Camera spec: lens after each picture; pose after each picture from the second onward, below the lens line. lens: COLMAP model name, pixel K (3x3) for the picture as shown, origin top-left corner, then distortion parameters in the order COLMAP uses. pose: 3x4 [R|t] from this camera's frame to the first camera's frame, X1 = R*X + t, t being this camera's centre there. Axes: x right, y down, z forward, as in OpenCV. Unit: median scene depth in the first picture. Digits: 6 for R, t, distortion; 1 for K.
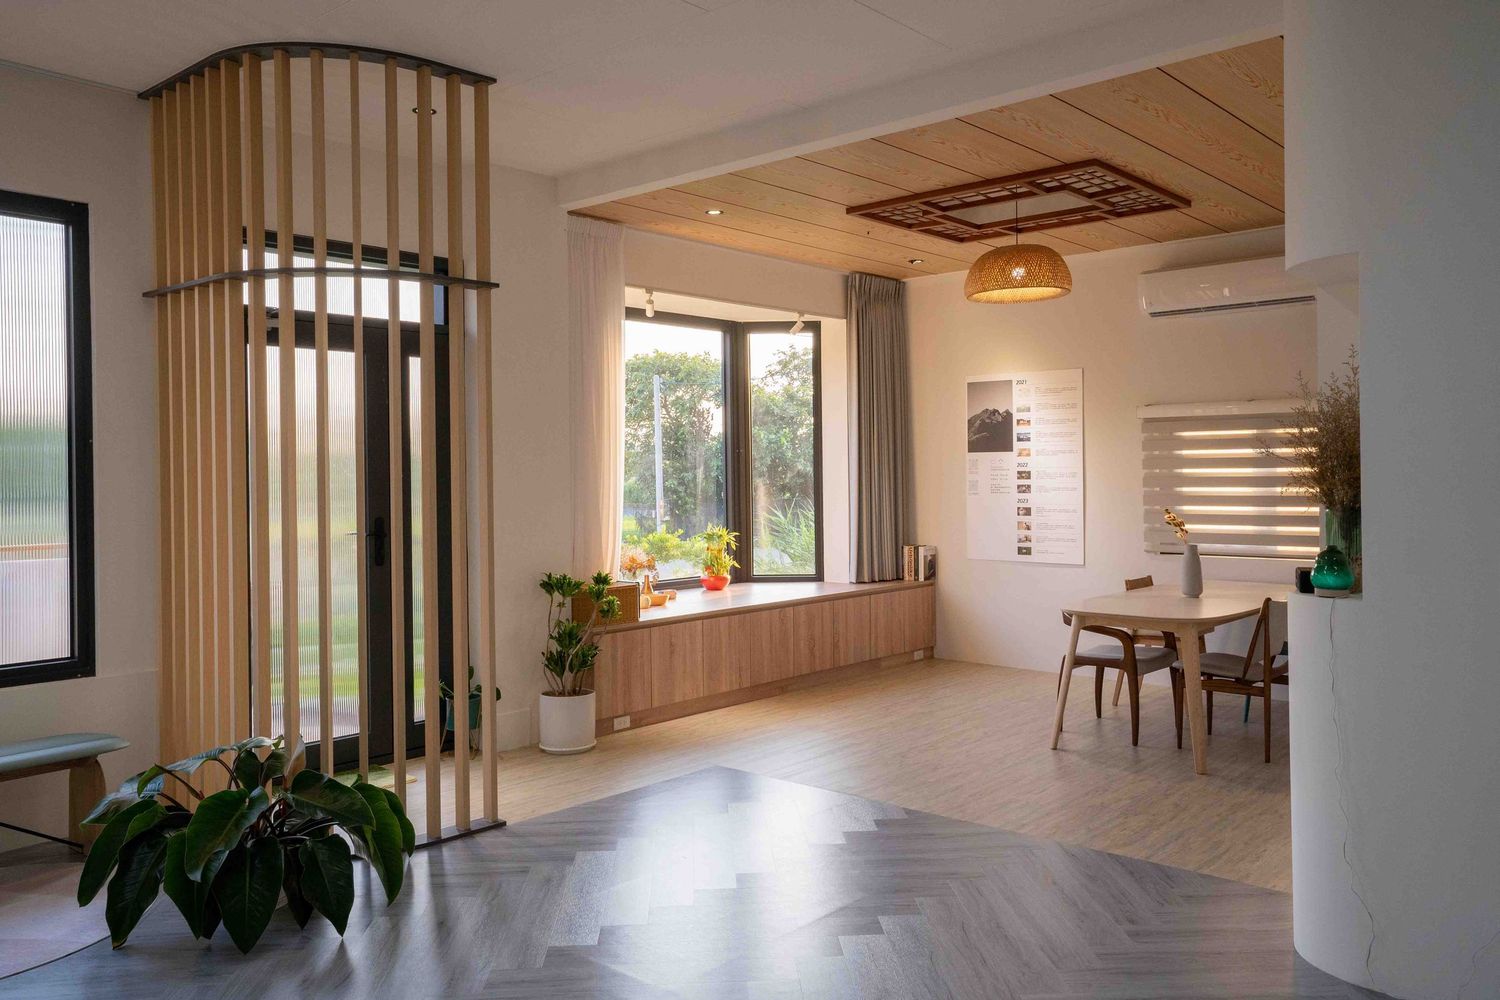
lens RADIAL K [[1142.5, 0, 747.1], [0, 1142.5, 483.9], [0, 0, 1]] dist [0.008600, 0.009510]
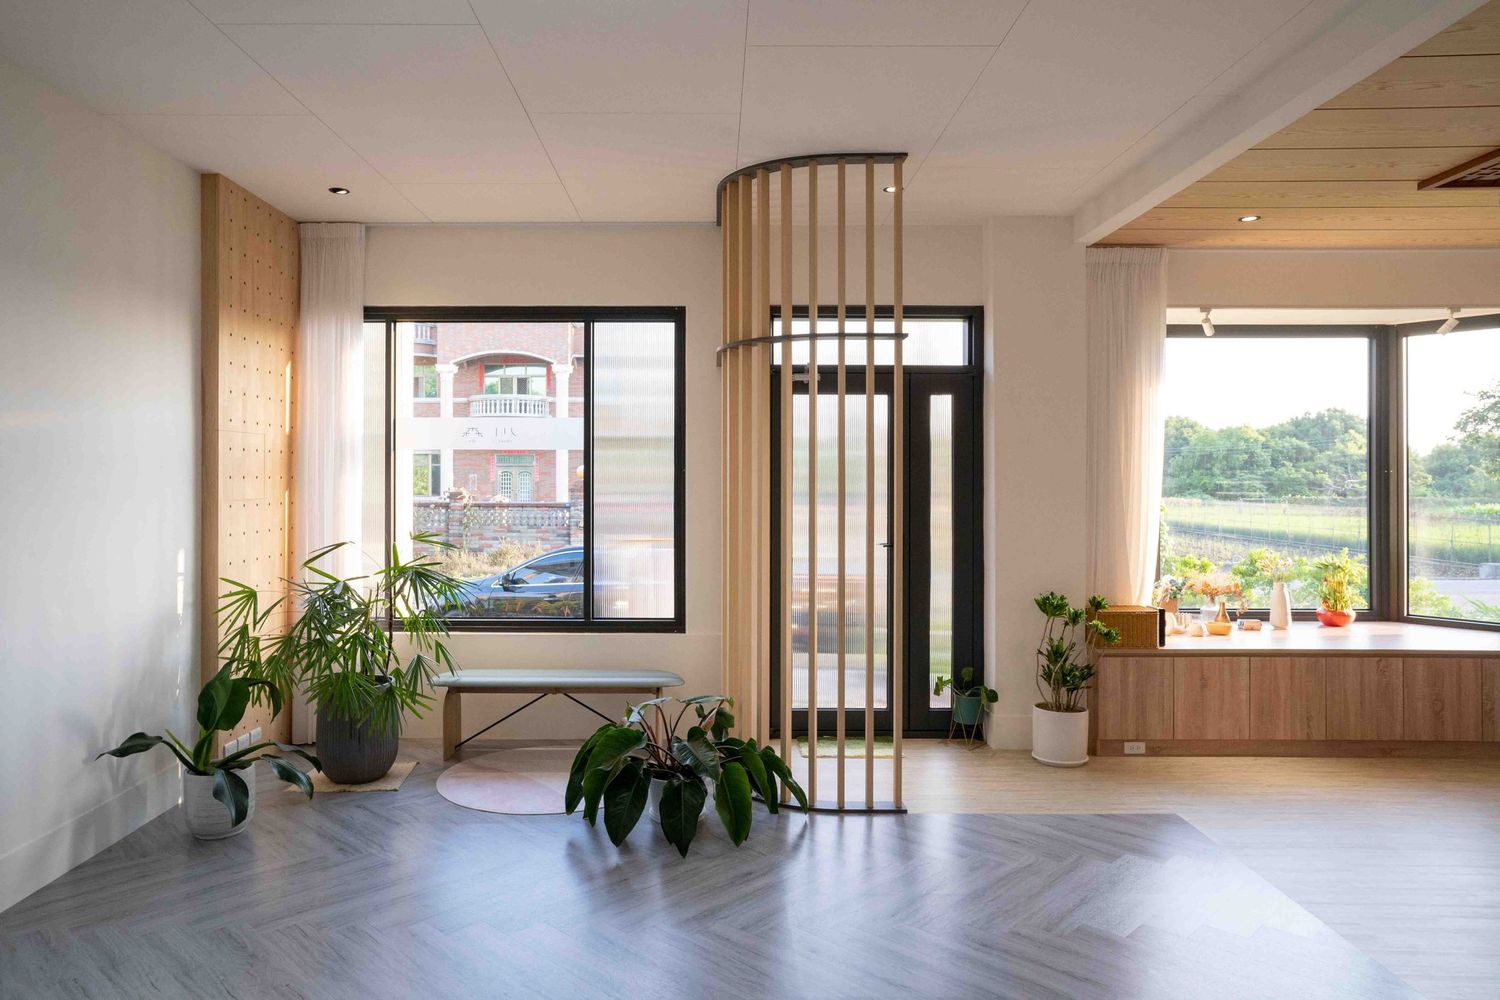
lens RADIAL K [[982.8, 0, 738.8], [0, 982.8, 474.7], [0, 0, 1]] dist [-0.045147, 0.022666]
pose [[0.660388, 0.007546, -0.750886, 0.320420], [-0.016086, 0.999862, -0.004099, -0.021932], [0.750752, 0.014785, 0.660419, 0.190667]]
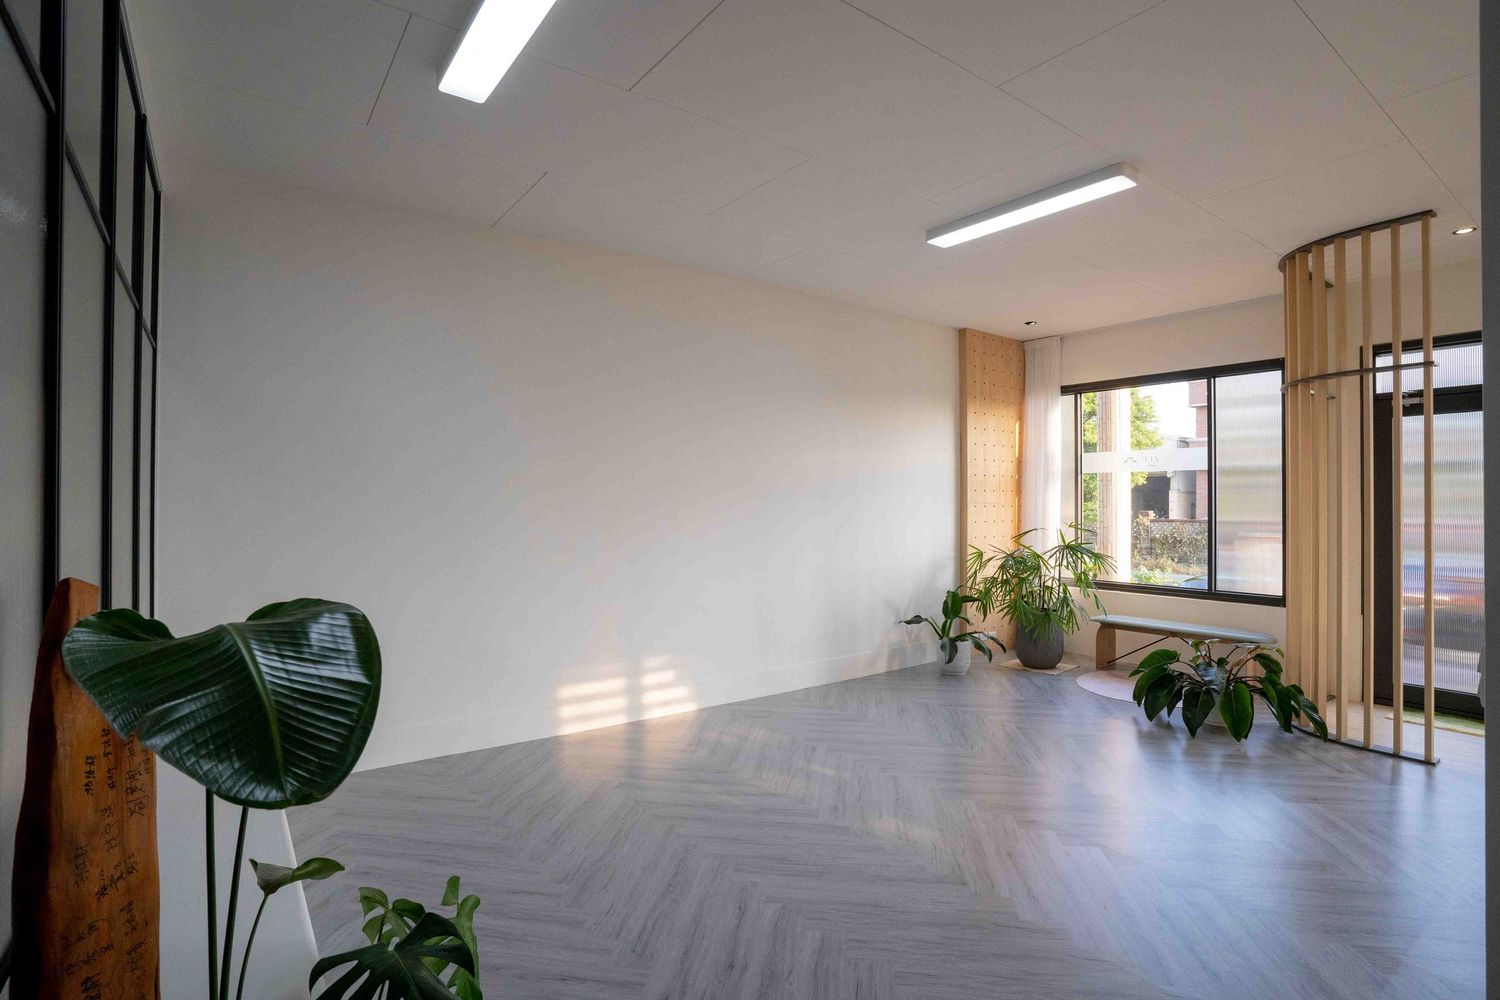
lens RADIAL K [[737.0, 0, 786.8], [0, 737.0, 497.5], [0, 0, 1]] dist [-0.005472, 0.002730]
pose [[-0.170507, 0.004638, -0.985346, 0.600802], [-0.008921, 0.999941, 0.006251, -0.009968], [0.985316, 0.009857, -0.170456, 0.317012]]
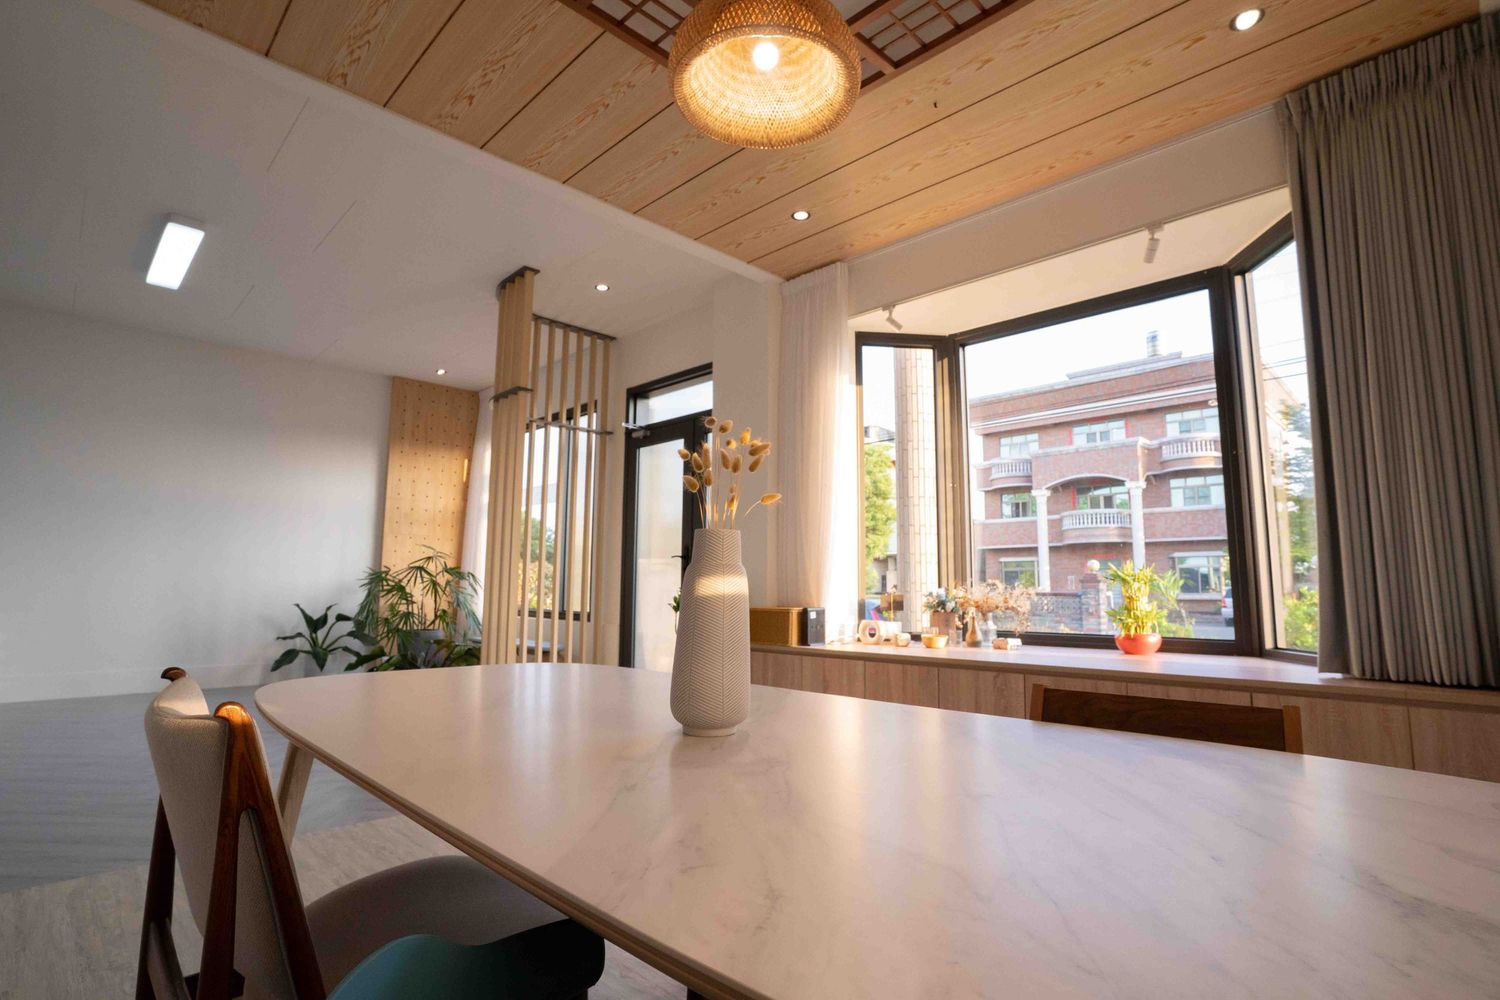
lens RADIAL K [[737.0, 0, 746.9], [0, 737.0, 488.4], [0, 0, 1]] dist [-0.005472, 0.002730]
pose [[-0.076441, -0.125465, -0.989149, 0.605121], [-0.015837, 0.992079, -0.124613, 0.071707], [0.996948, 0.006139, -0.077822, 1.094316]]
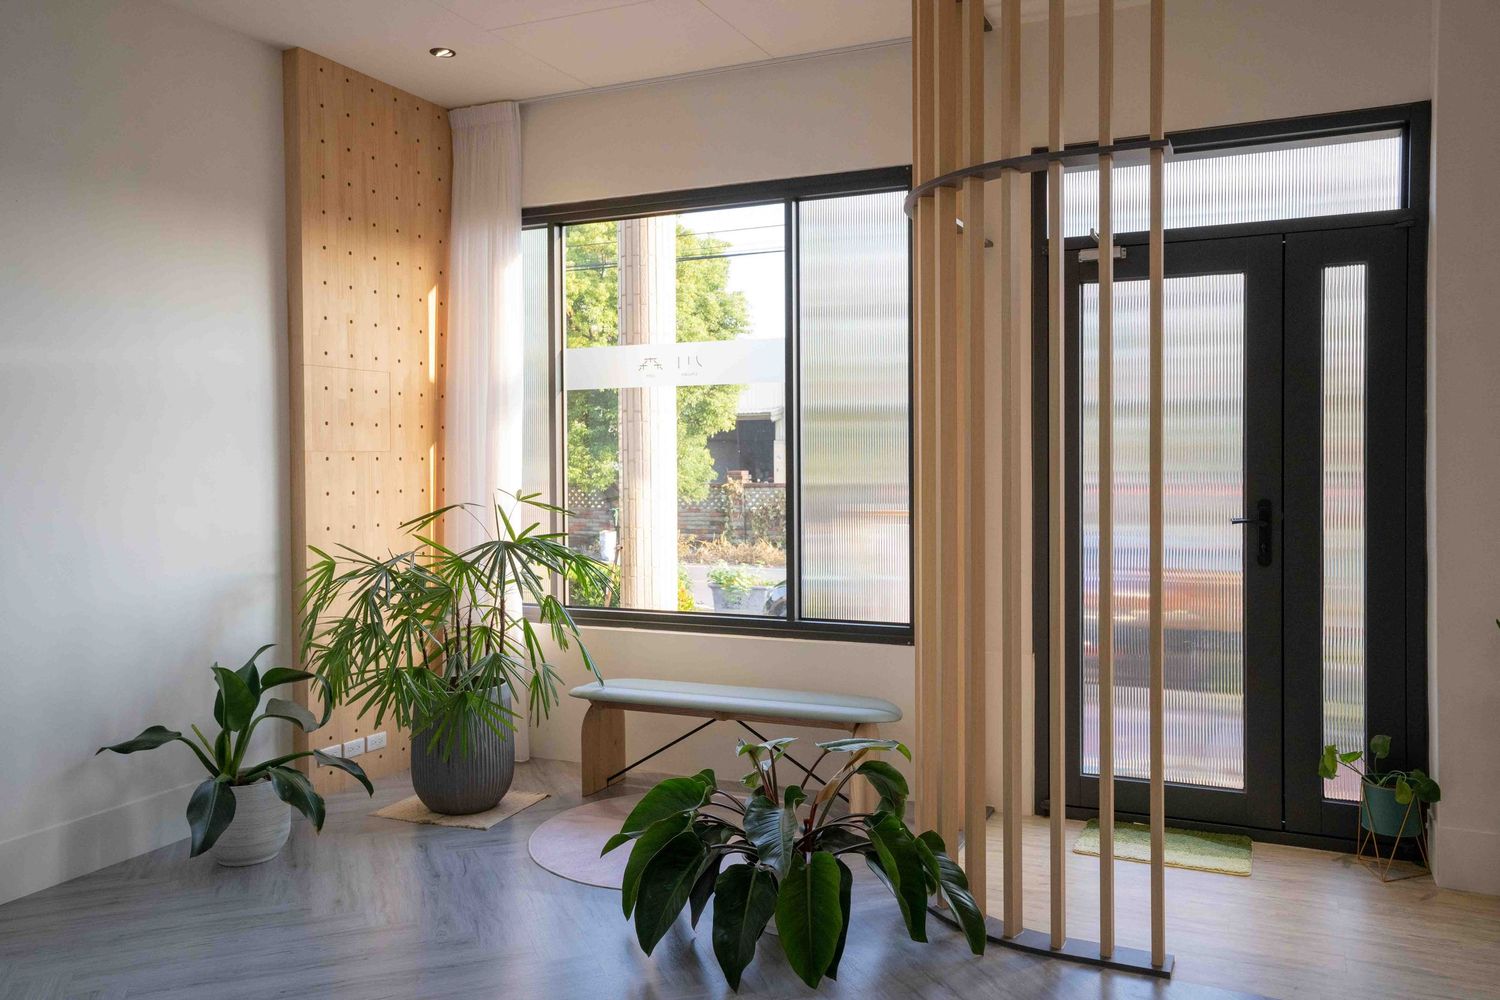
lens RADIAL K [[1190.2, 0, 749.5], [0, 1190.2, 483.9], [0, 0, 1]] dist [-0.005016, 0.025623]
pose [[0.283486, 0.028408, -0.958556, 0.290454], [-0.007273, 0.999596, 0.027474, 0.000832], [0.958949, -0.000817, 0.283578, 0.457636]]
